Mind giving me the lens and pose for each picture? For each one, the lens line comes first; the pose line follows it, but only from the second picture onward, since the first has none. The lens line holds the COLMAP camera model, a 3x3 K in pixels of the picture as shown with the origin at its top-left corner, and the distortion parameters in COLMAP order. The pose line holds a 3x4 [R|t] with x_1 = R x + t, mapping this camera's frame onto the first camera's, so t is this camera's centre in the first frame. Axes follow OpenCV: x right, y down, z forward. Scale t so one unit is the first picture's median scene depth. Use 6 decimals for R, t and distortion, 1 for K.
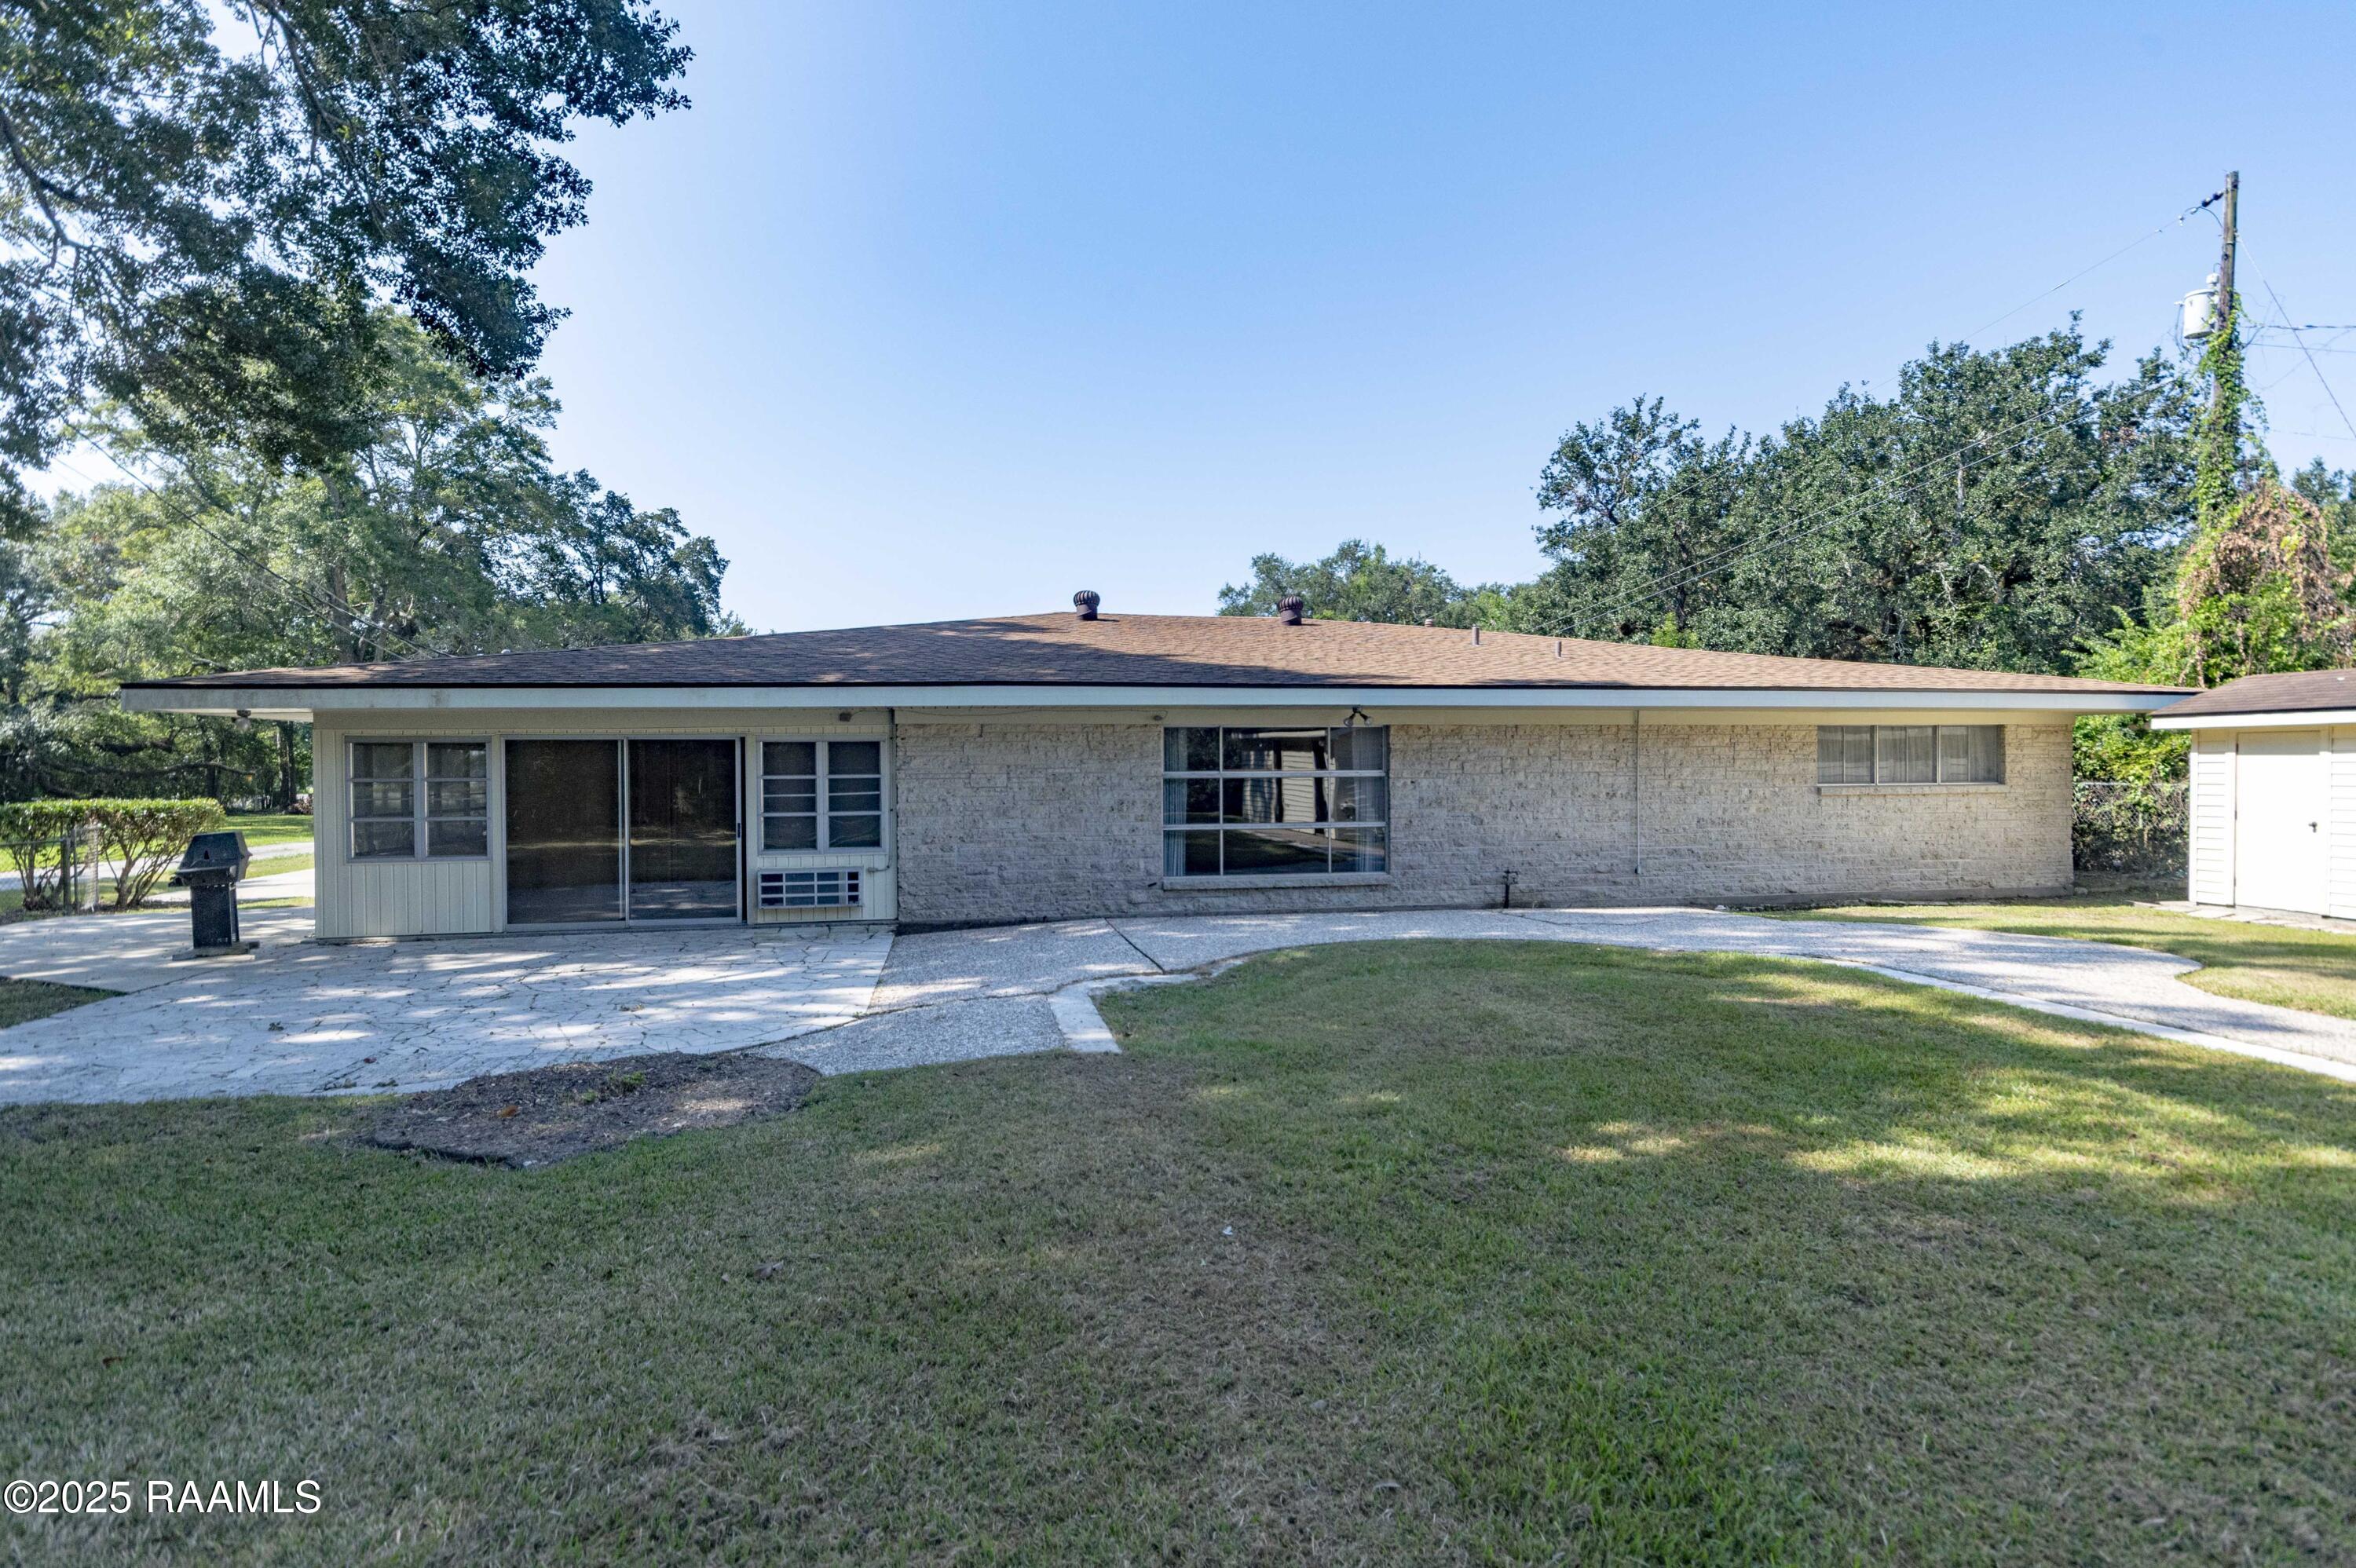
lens RADIAL K [[1247.5, 0, 1174.2], [0, 1247.5, 781.0], [0, 0, 1]] dist [-0.001293, -0.000751]
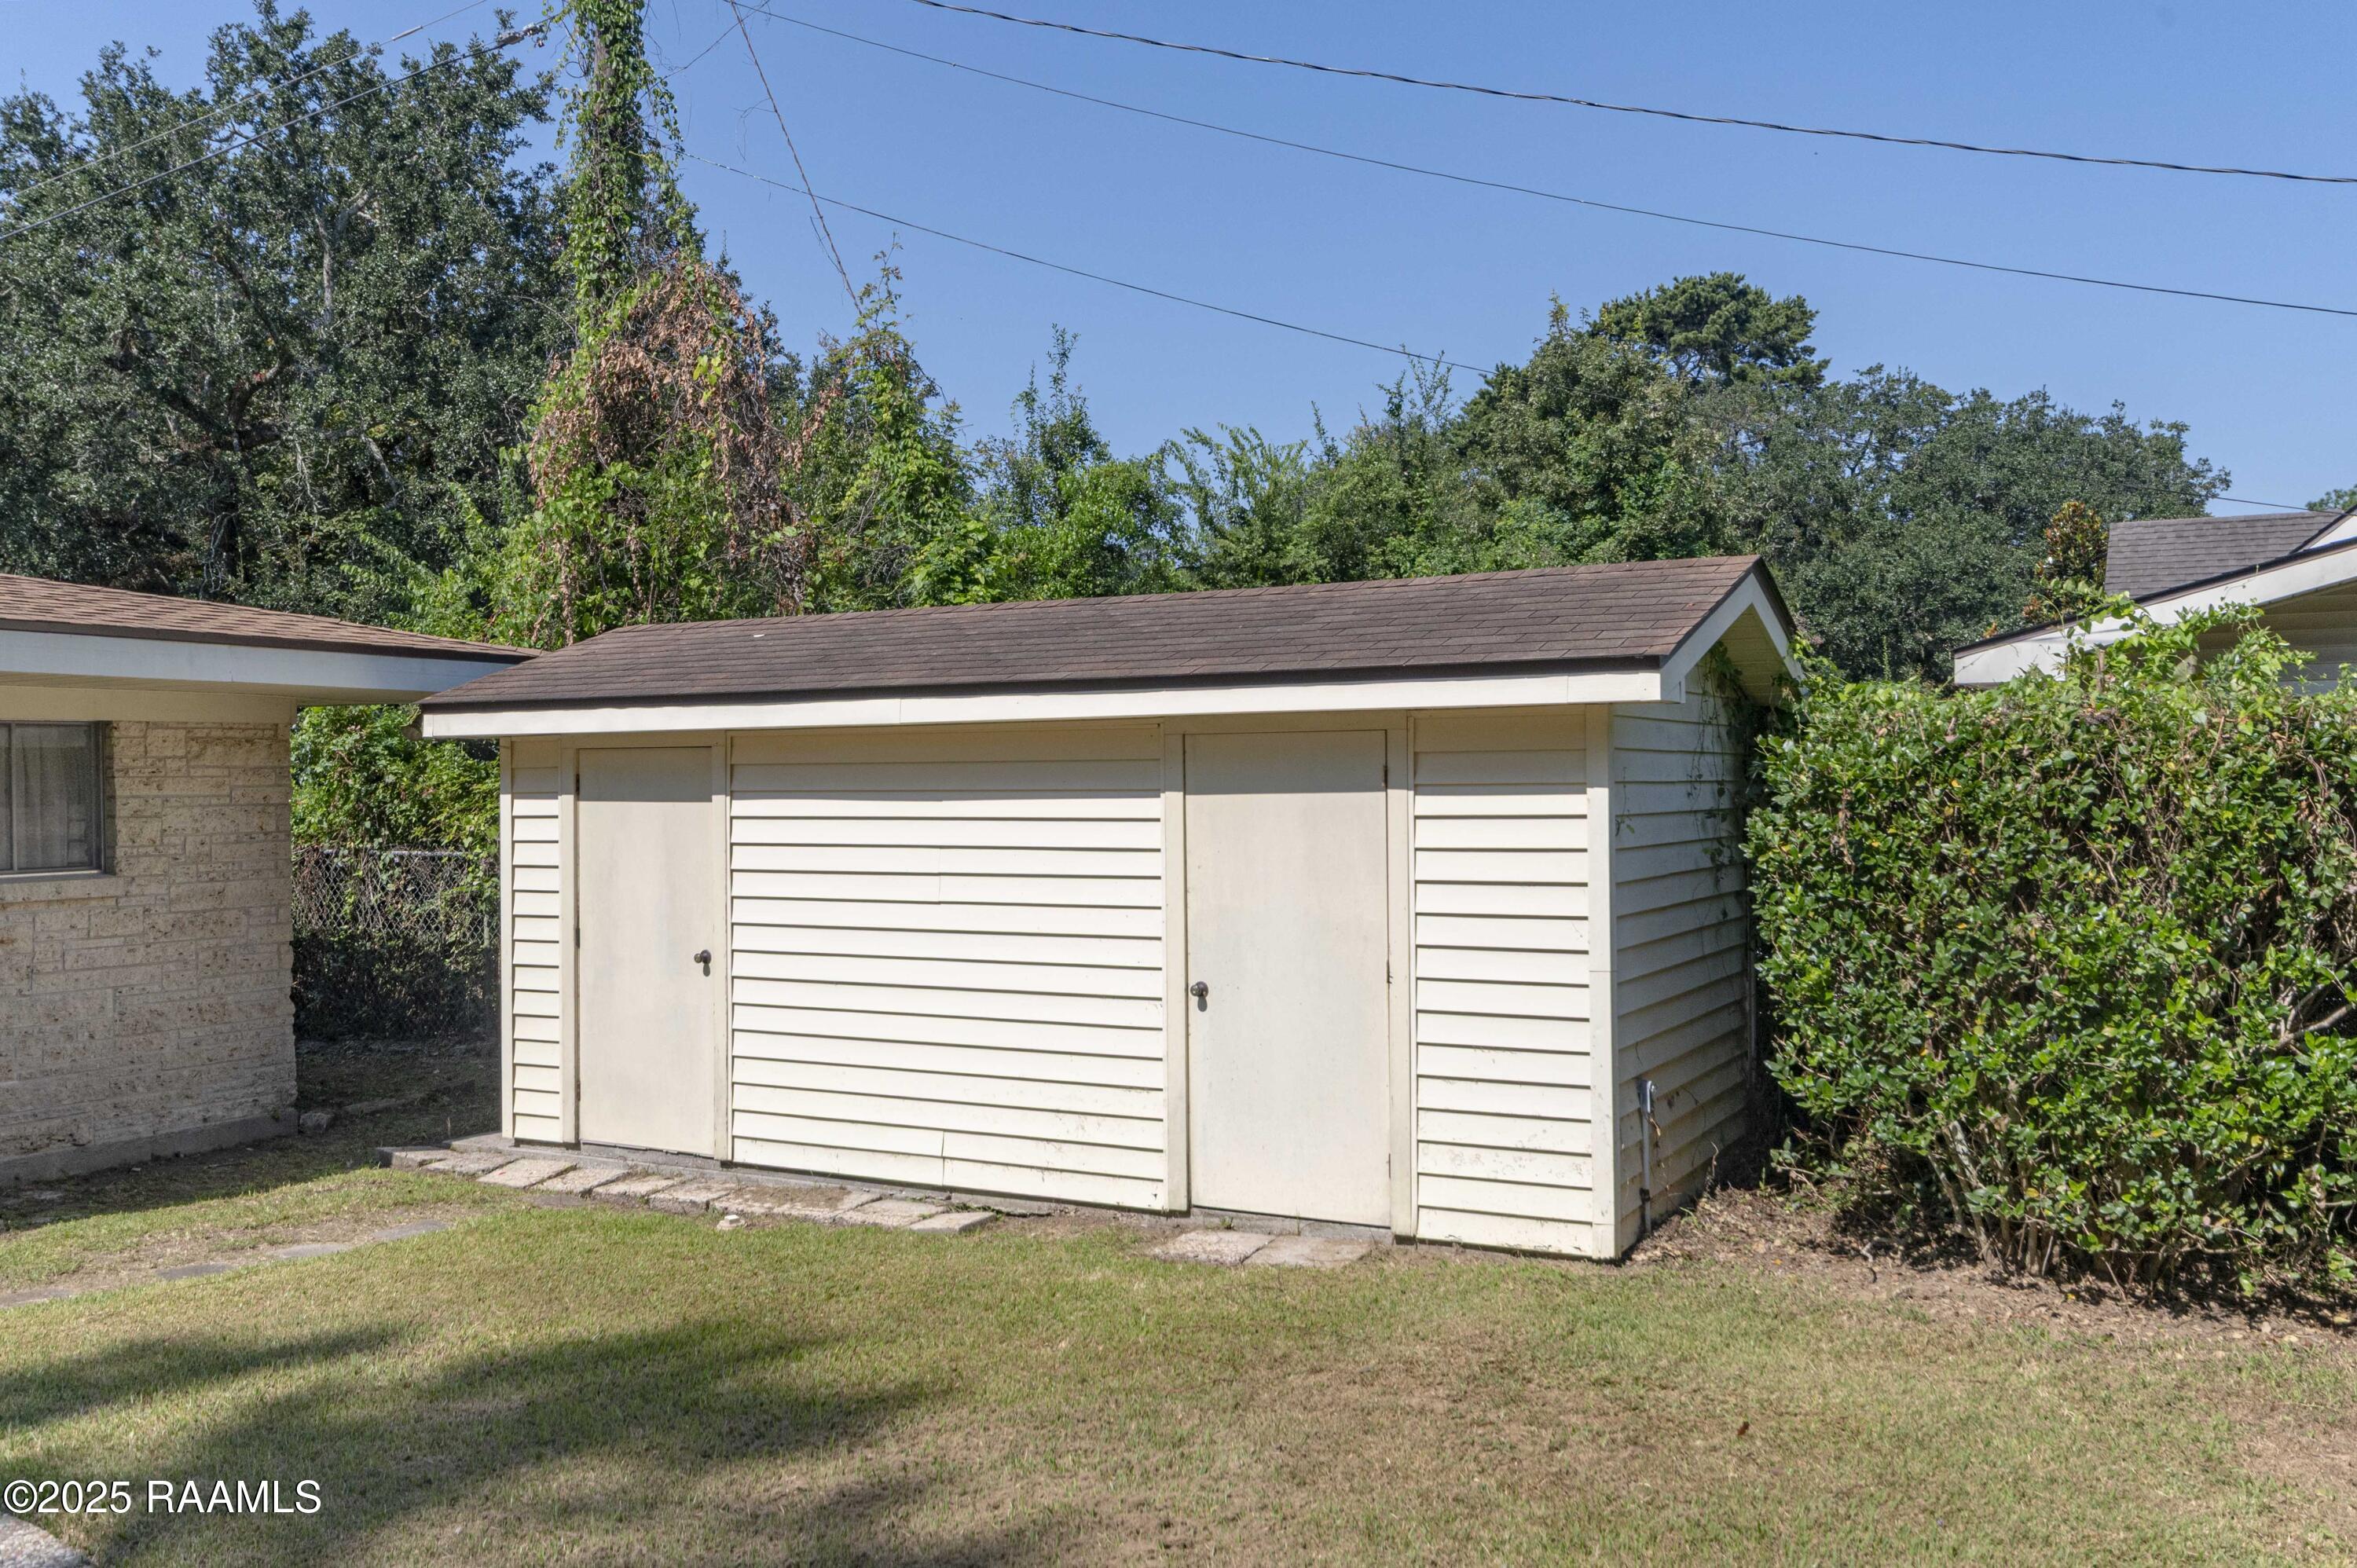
lens RADIAL K [[1998.9, 0, 1184.0], [0, 1998.9, 778.7], [0, 0, 1]] dist [-0.000564, -0.006786]
pose [[0.630320, -0.000967, 0.776335, 0.388024], [0.015167, 0.999824, -0.011068, -0.015030], [-0.776187, 0.018751, 0.630224, 0.344114]]
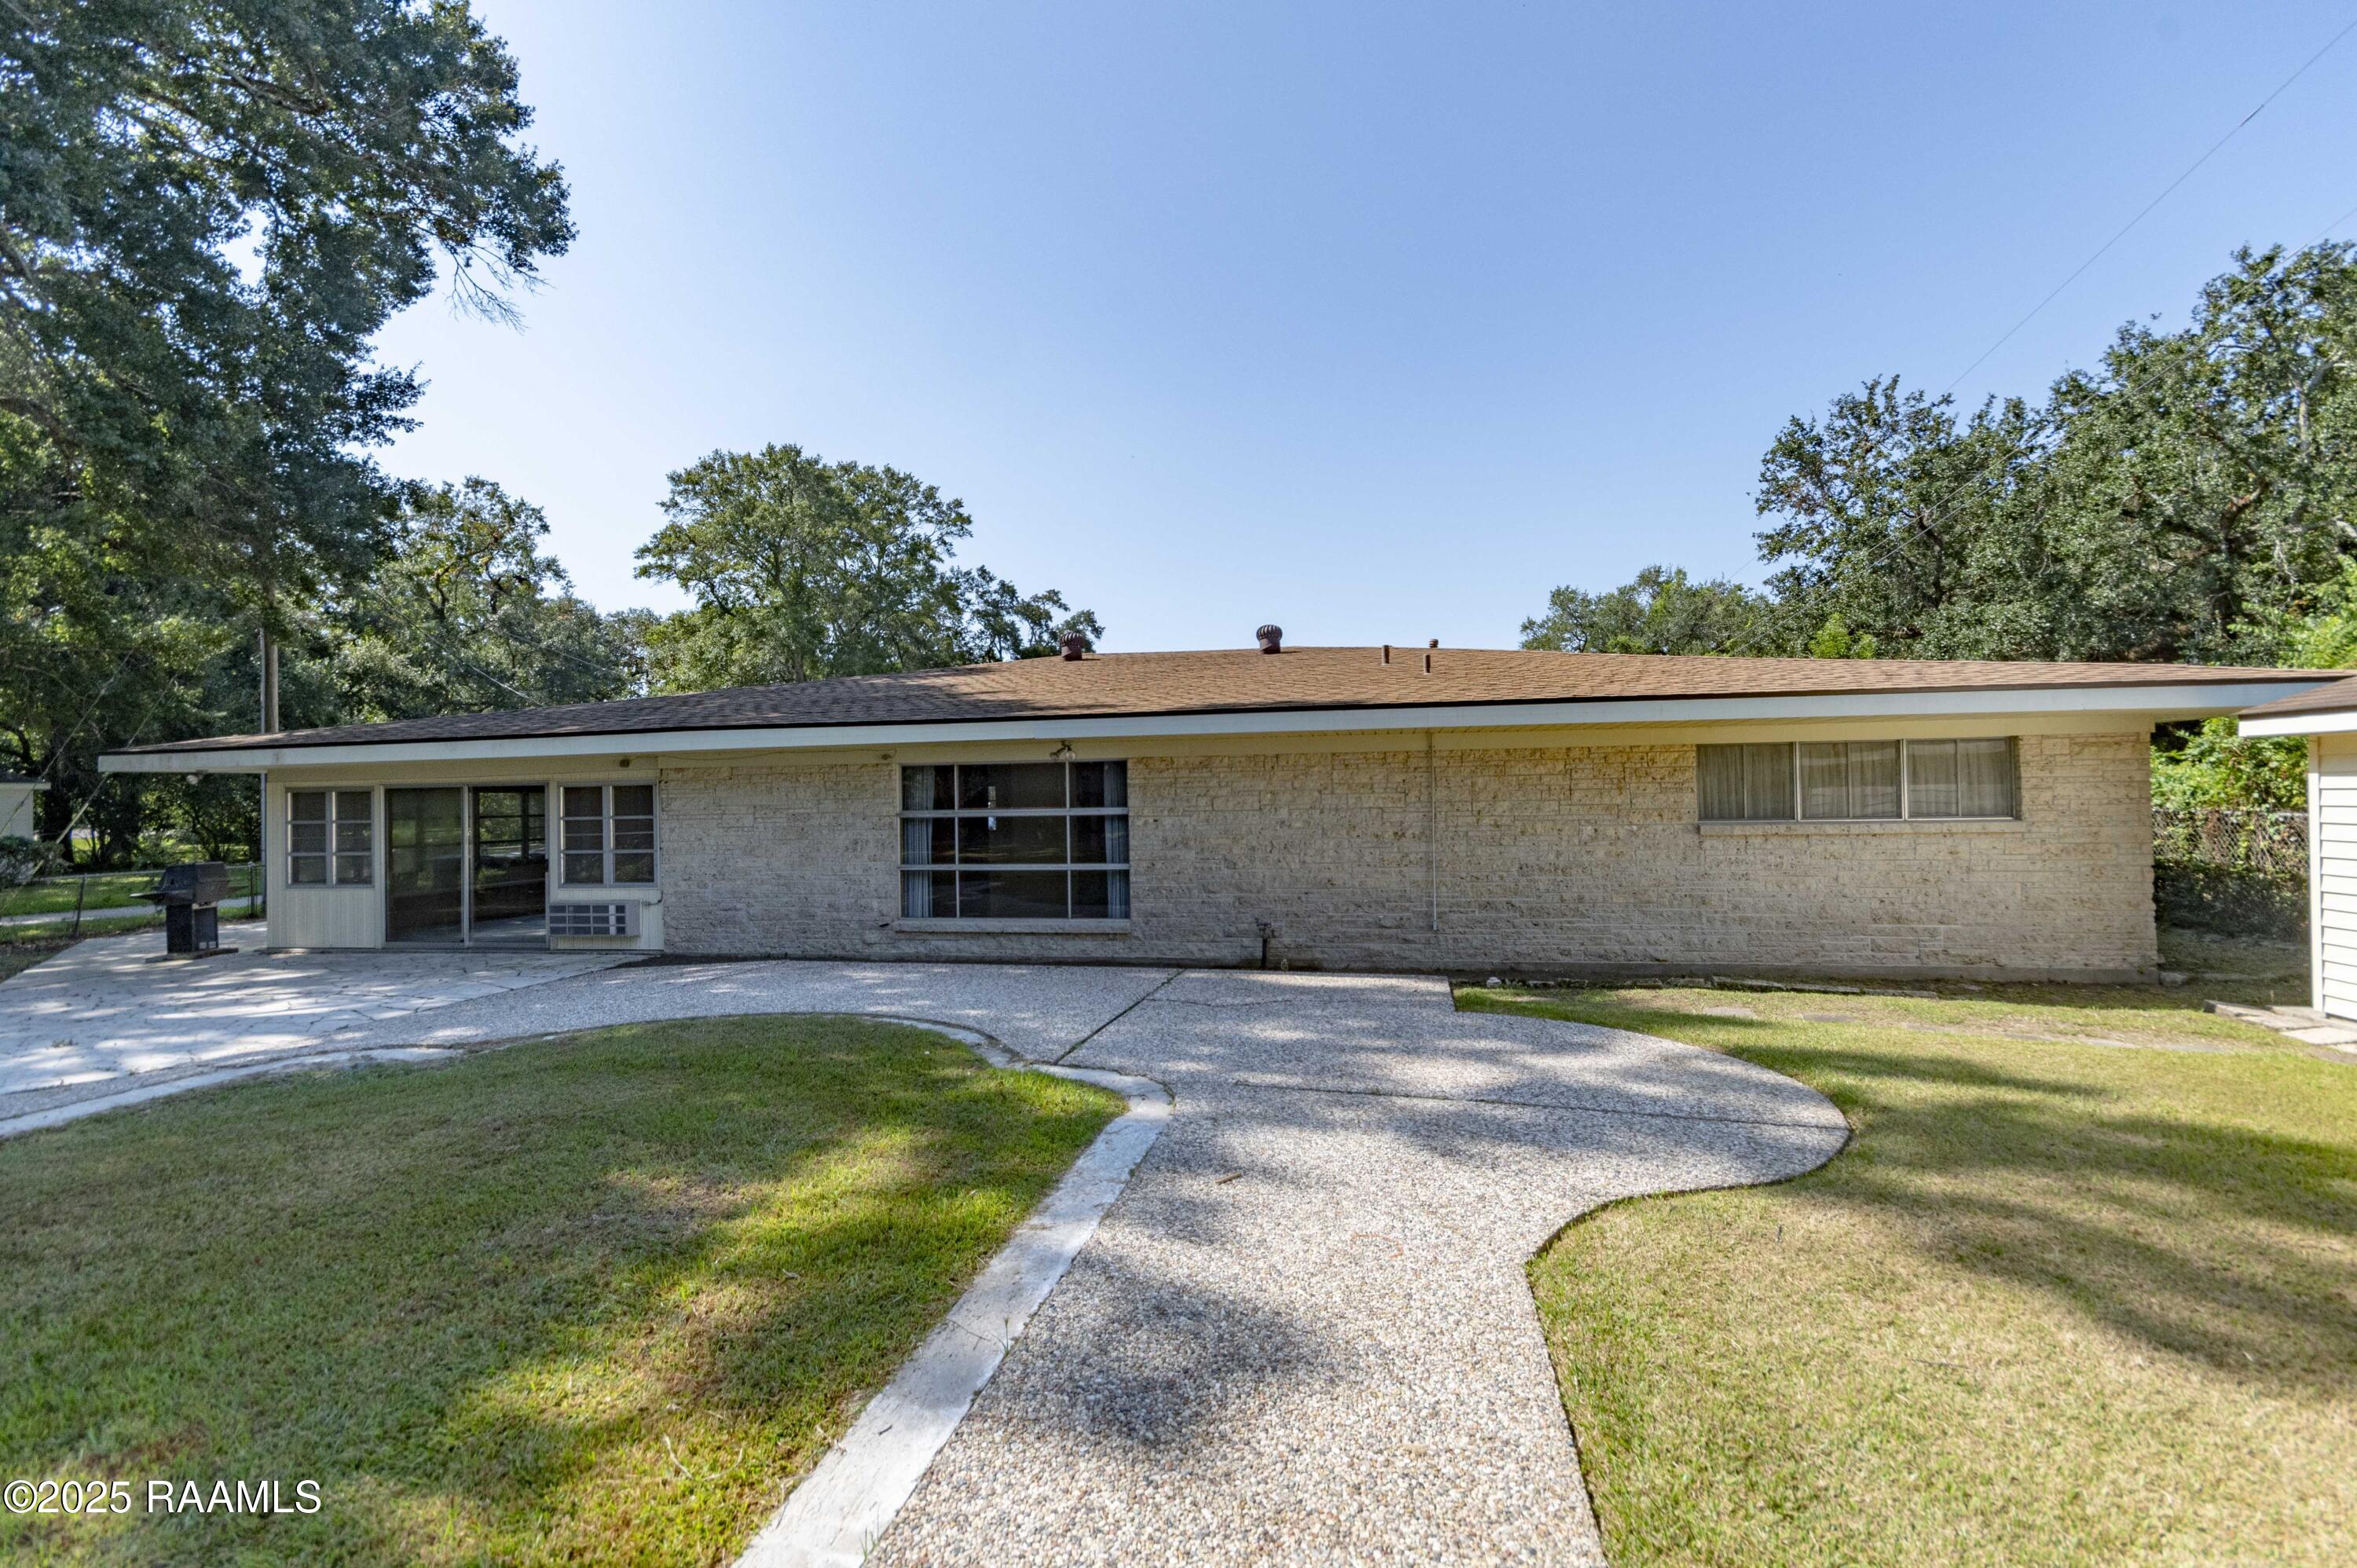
lens RADIAL K [[1040.1, 0, 1192.9], [0, 1040.1, 781.2], [0, 0, 1]] dist [0.003136, 0.000552]
pose [[0.930118, -0.014294, -0.366983, 0.441667], [0.007893, 0.999790, -0.018938, -0.011804], [0.367177, 0.014718, 0.930035, 0.276753]]
